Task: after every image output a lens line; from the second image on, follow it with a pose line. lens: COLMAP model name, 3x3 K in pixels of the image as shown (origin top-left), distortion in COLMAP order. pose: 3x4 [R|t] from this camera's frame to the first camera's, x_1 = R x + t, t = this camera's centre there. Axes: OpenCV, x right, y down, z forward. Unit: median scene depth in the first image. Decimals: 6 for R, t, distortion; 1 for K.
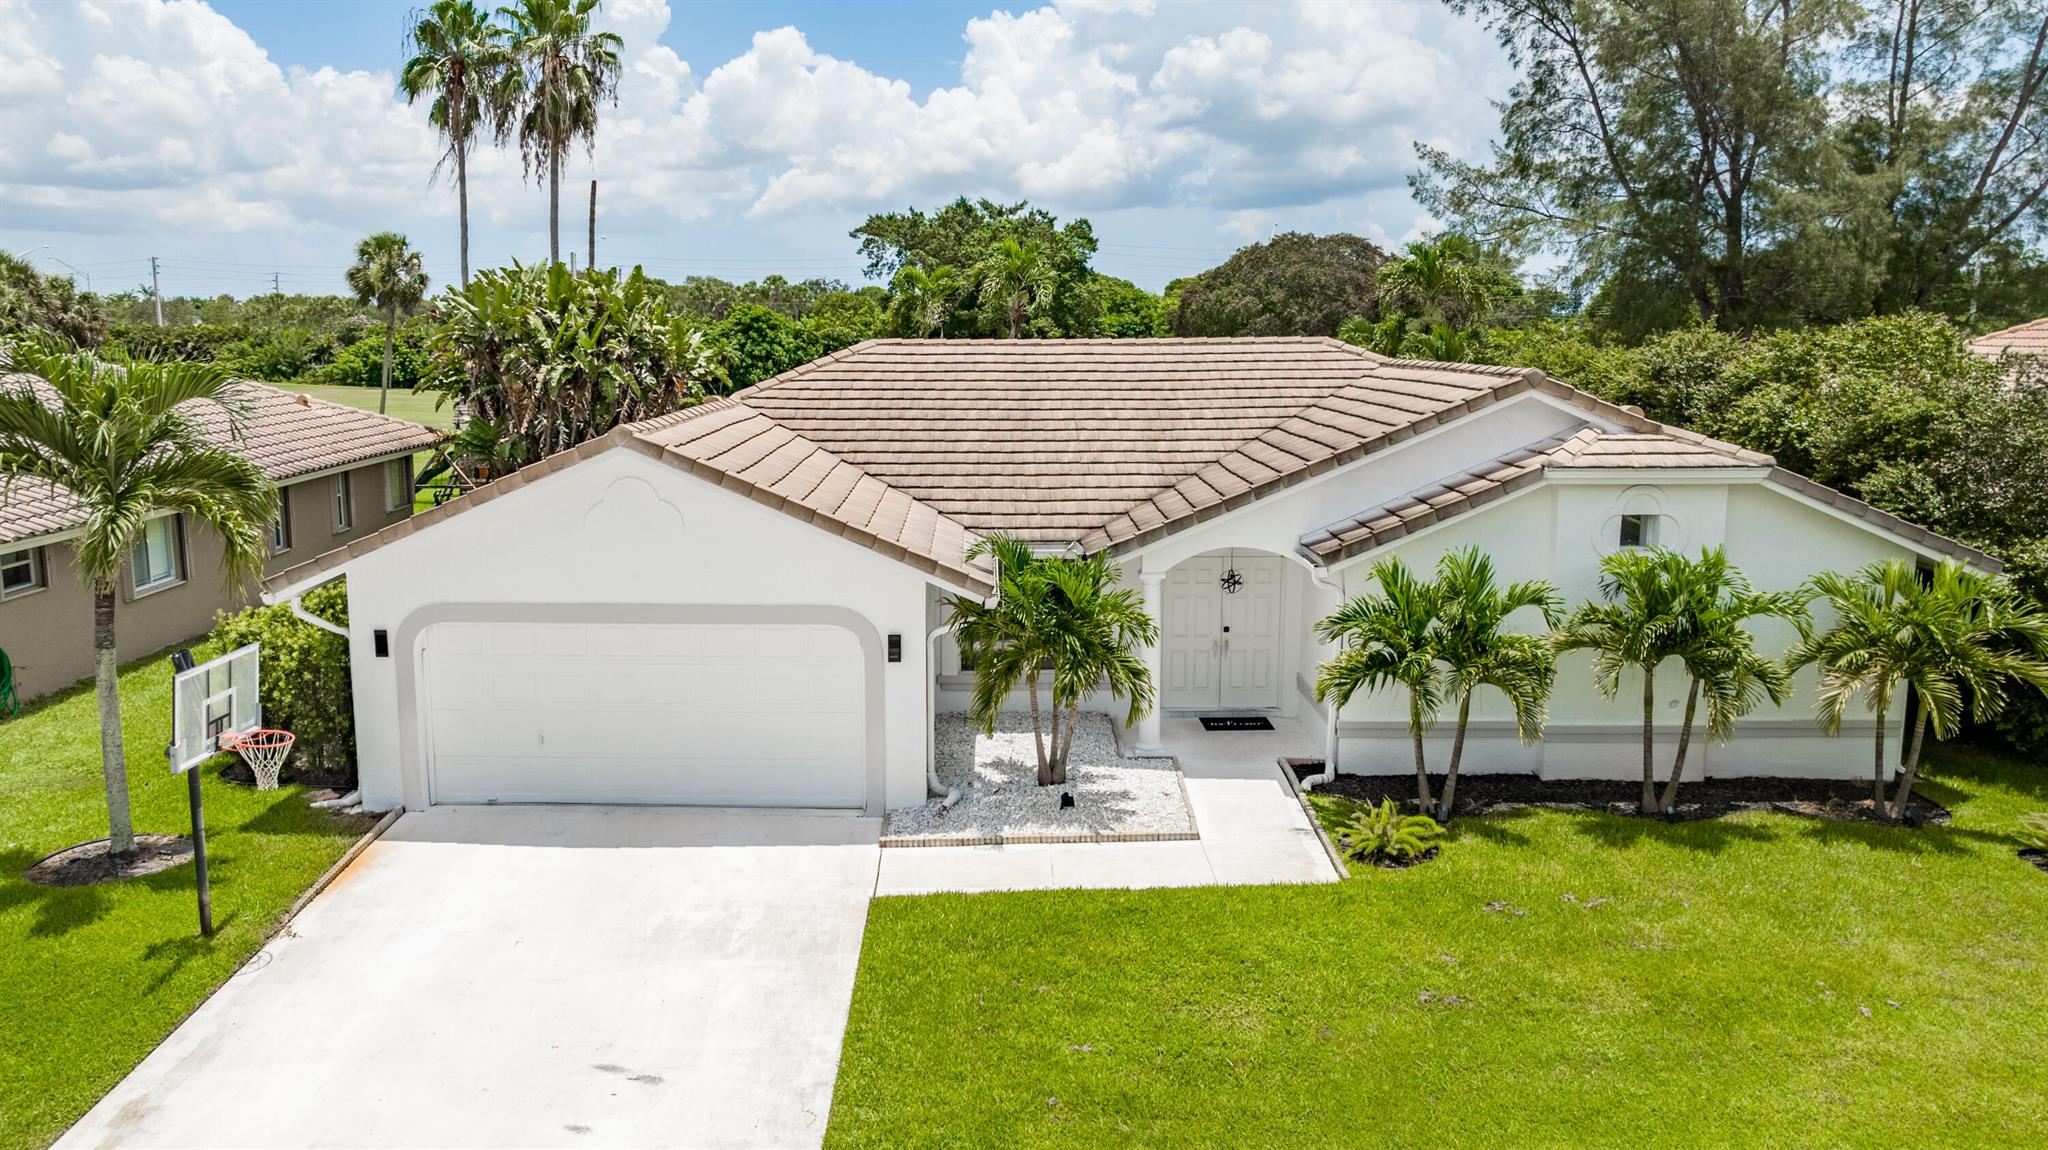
lens RADIAL K [[1482.3, 0, 987.3], [0, 1482.3, 571.5], [0, 0, 1]] dist [-0.029107, 0.033985]
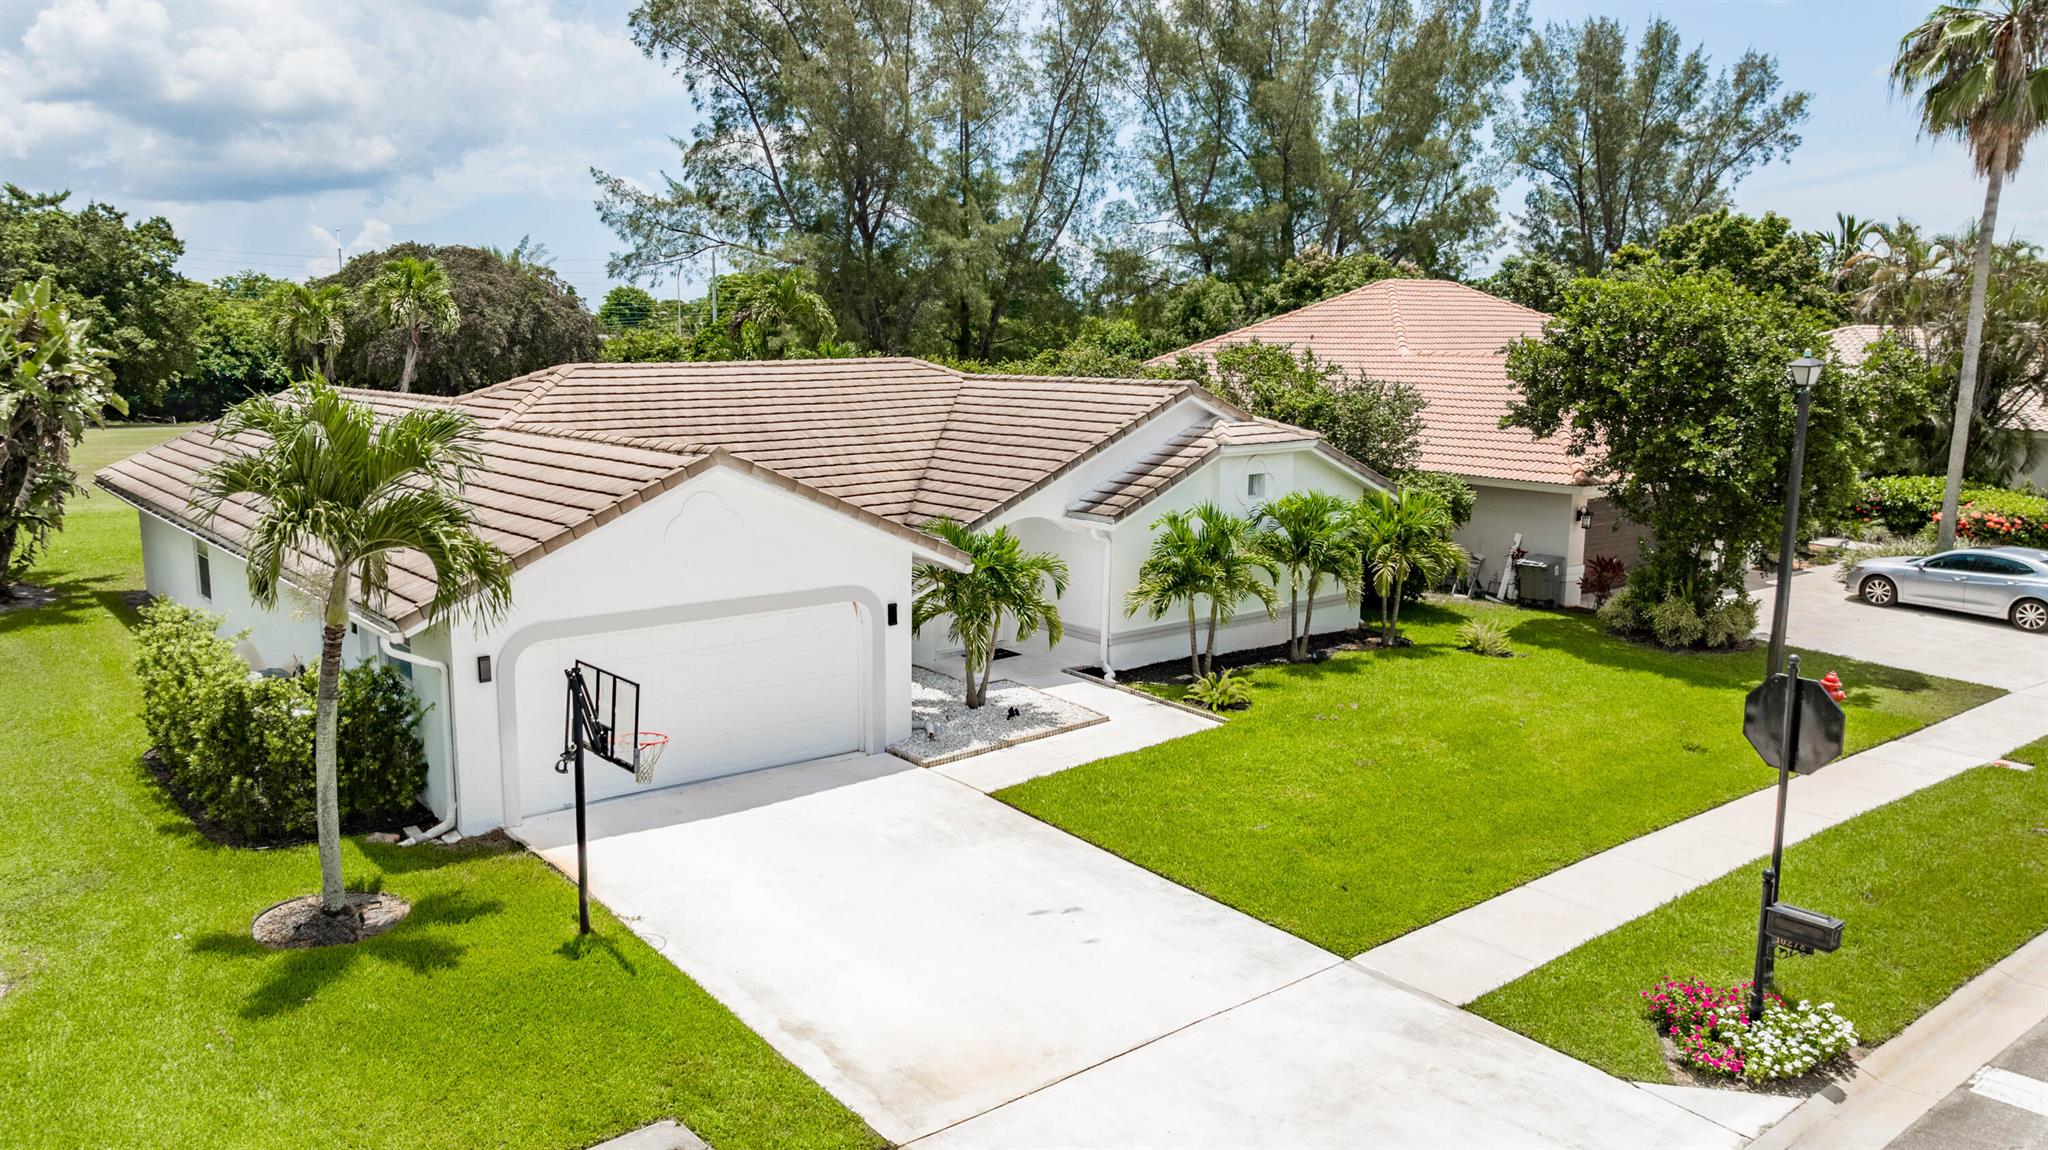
lens RADIAL K [[1448.2, 0, 1009.2], [0, 1448.2, 607.1], [0, 0, 1]] dist [-0.051142, 0.074113]
pose [[0.772840, -0.115833, 0.623940, -0.730296], [0.100535, 0.993132, 0.059845, -0.017462], [-0.626587, 0.016477, 0.779178, -0.016977]]
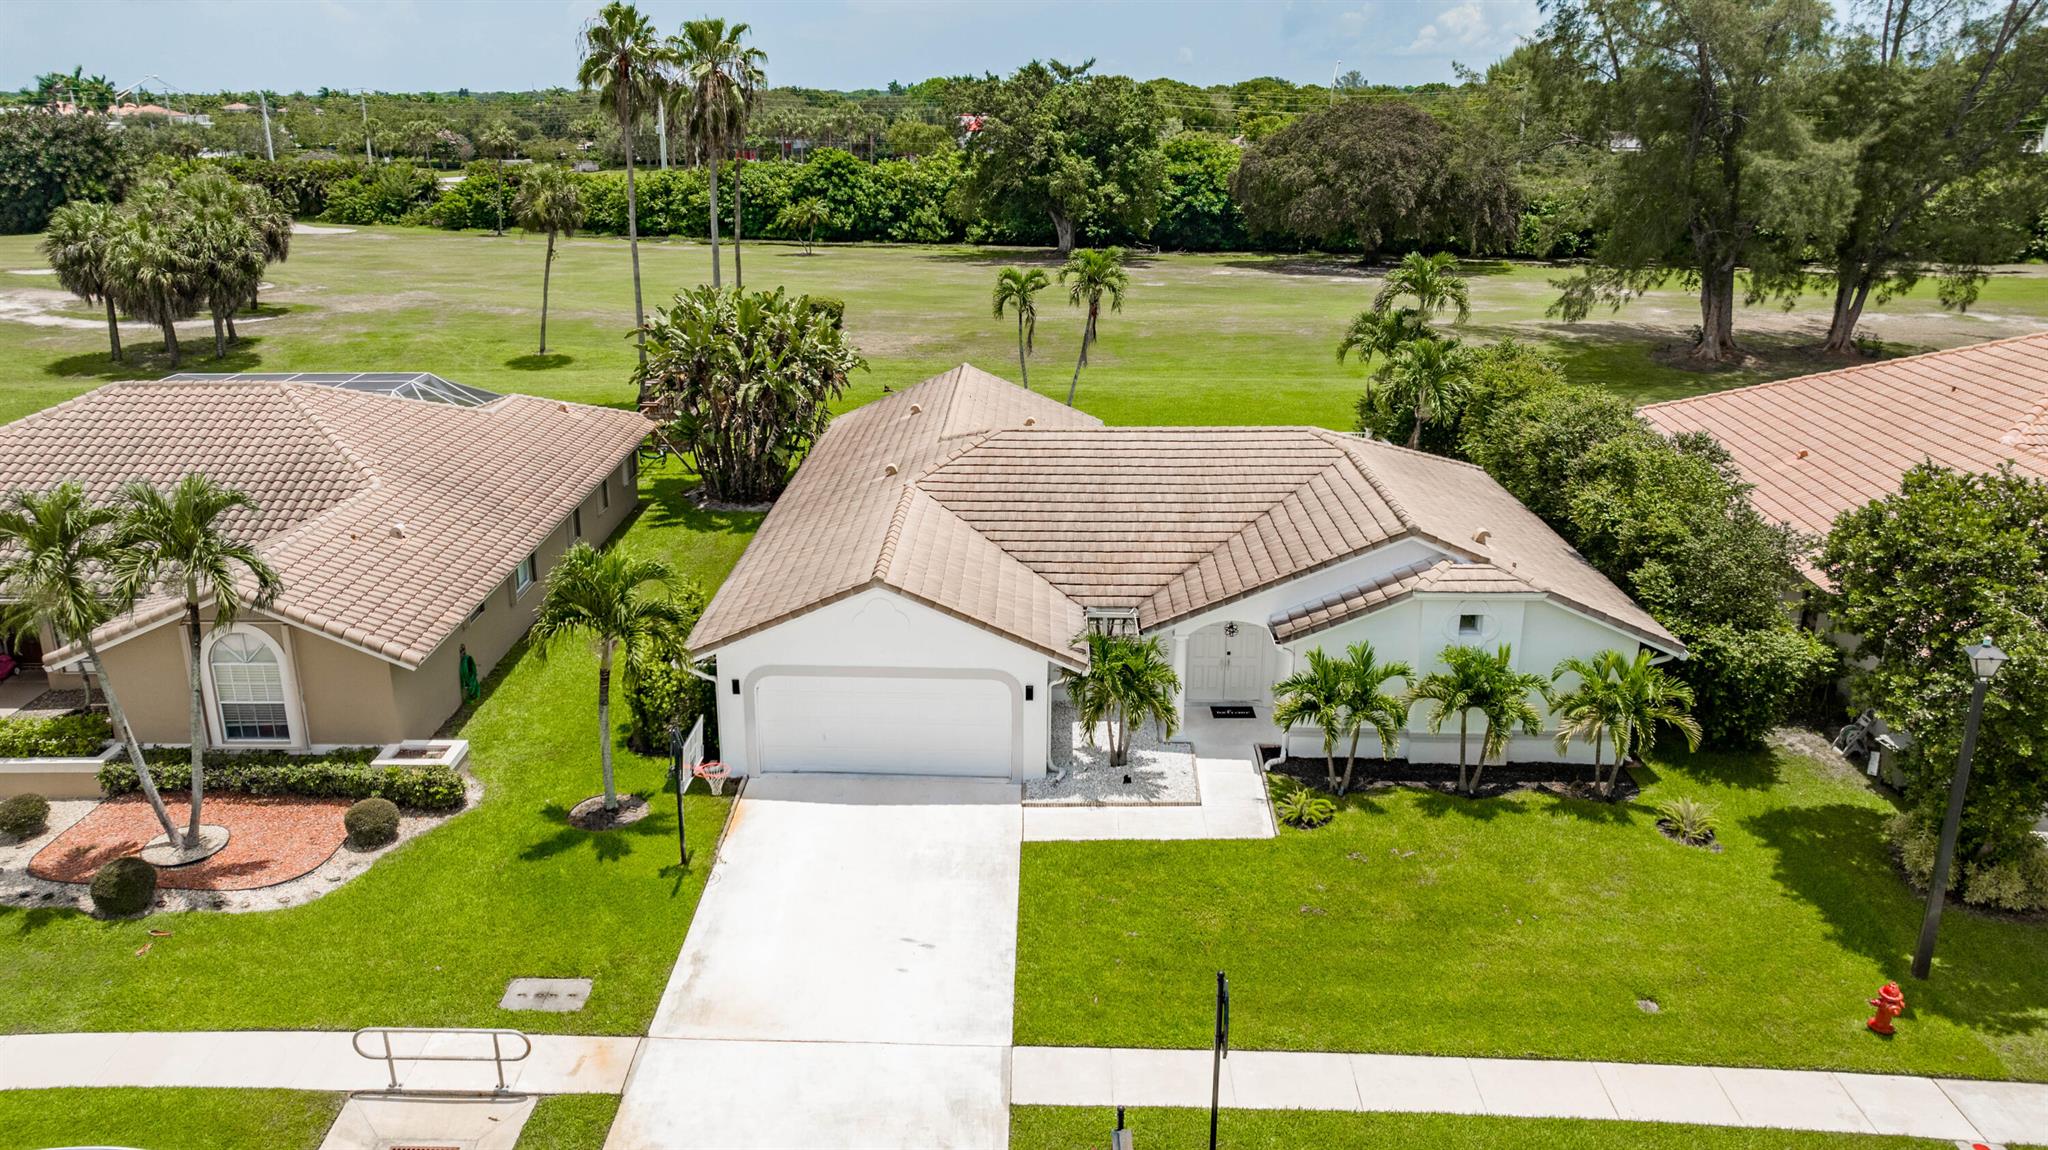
lens RADIAL K [[1482.3, 0, 987.3], [0, 1482.3, 571.5], [0, 0, 1]] dist [-0.029107, 0.033985]
pose [[0.999161, 0.008183, -0.040124, -0.042170], [-0.002148, 0.988955, 0.148201, -0.338851], [0.040894, -0.147991, 0.988143, -0.686039]]
